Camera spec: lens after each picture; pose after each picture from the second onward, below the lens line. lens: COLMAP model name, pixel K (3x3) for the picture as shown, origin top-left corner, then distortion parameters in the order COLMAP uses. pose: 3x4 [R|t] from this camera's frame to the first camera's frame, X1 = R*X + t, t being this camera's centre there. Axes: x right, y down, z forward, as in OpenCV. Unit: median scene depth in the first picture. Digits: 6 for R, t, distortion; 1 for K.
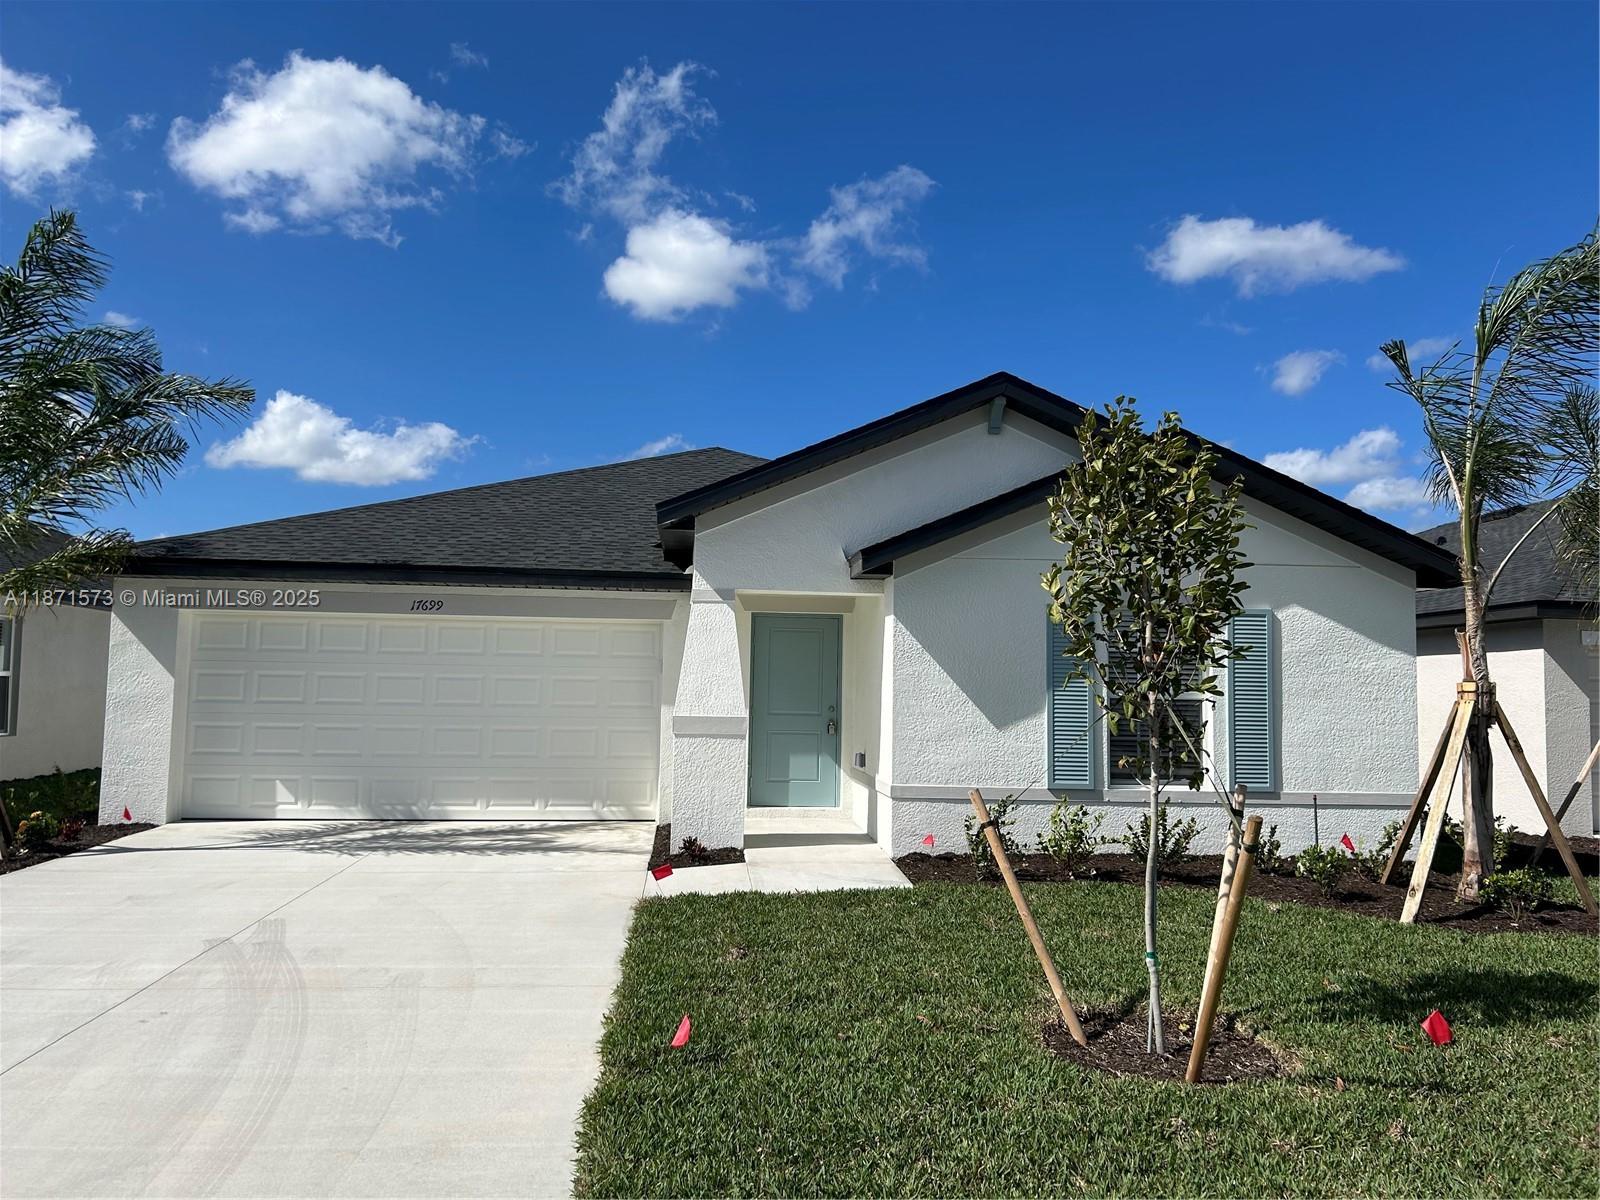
lens RADIAL K [[1246.2, 0, 800.0], [0, 1246.2, 600.0], [0, 0, 1]] dist [0.050481, 0.000067]
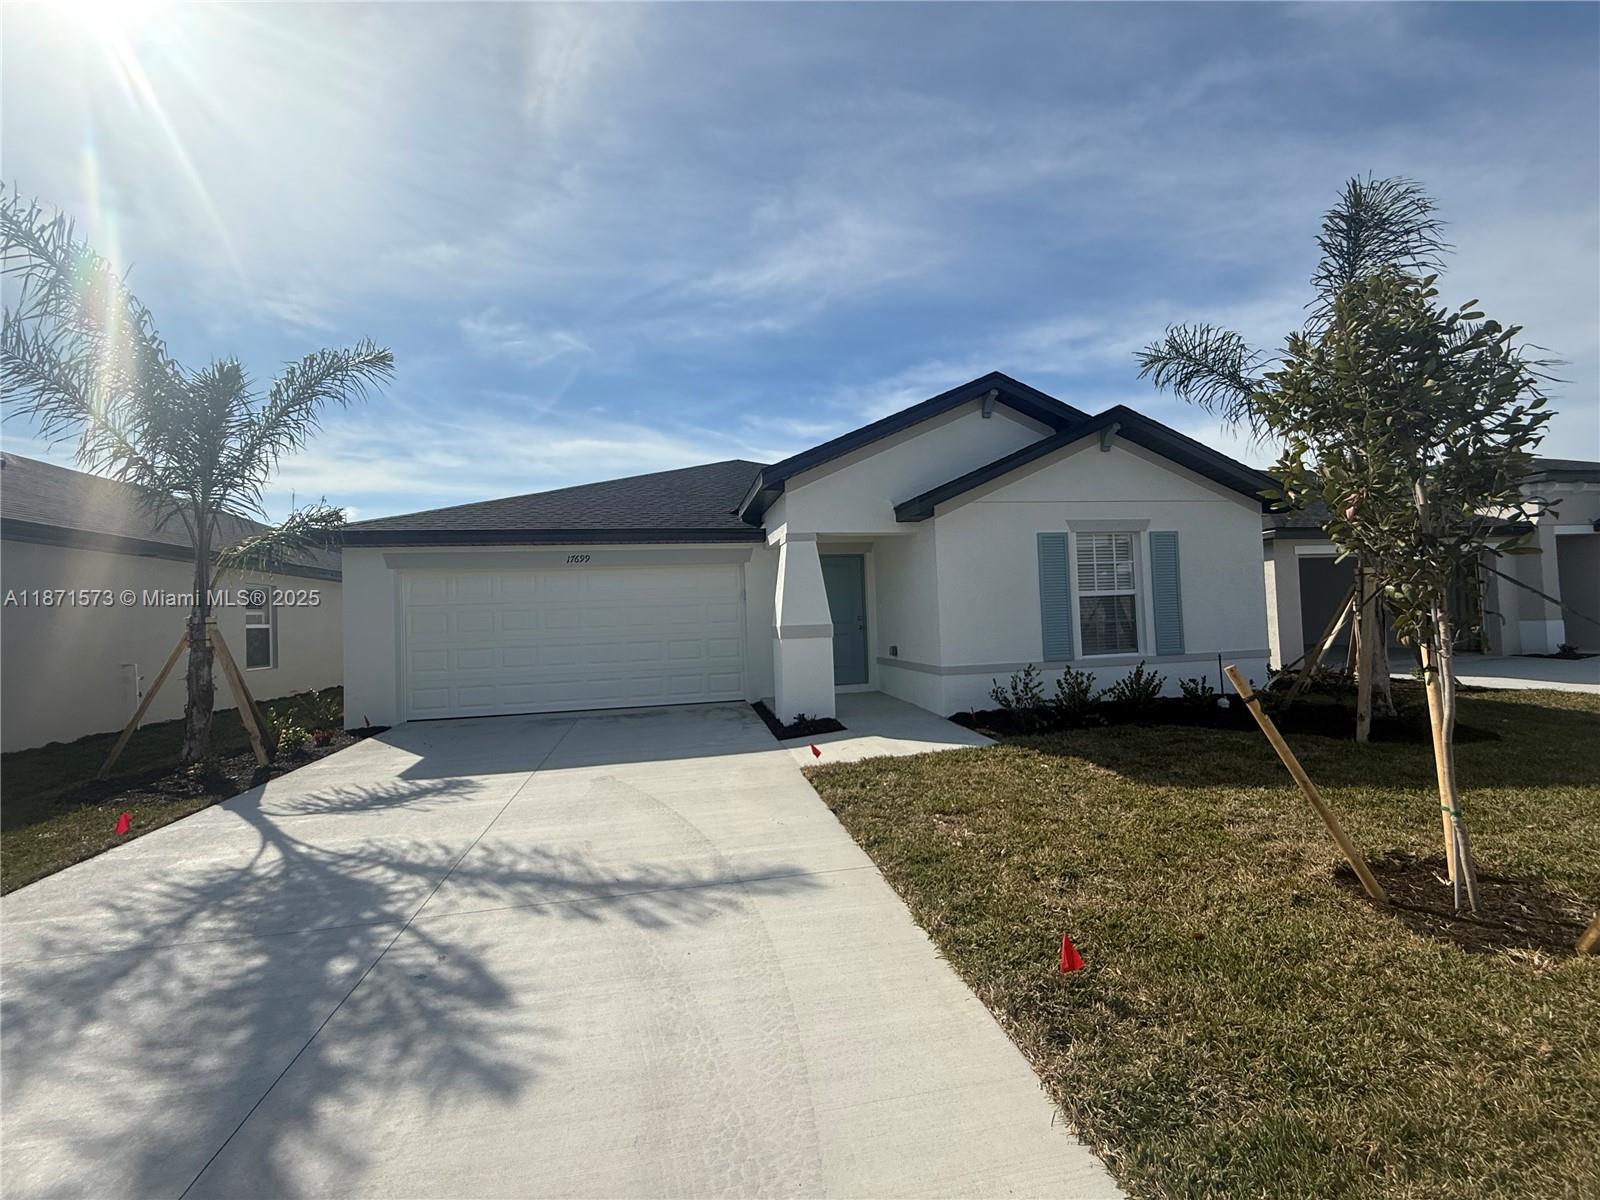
lens RADIAL K [[636.3, 0, 788.9], [0, 636.3, 601.5], [0, 0, 1]] dist [0.001458, 0.000262]
pose [[0.992185, -0.052108, 0.113371, -0.166028], [0.046590, 0.997622, 0.050790, 0.029878], [-0.115748, -0.045112, 0.992254, 0.299647]]
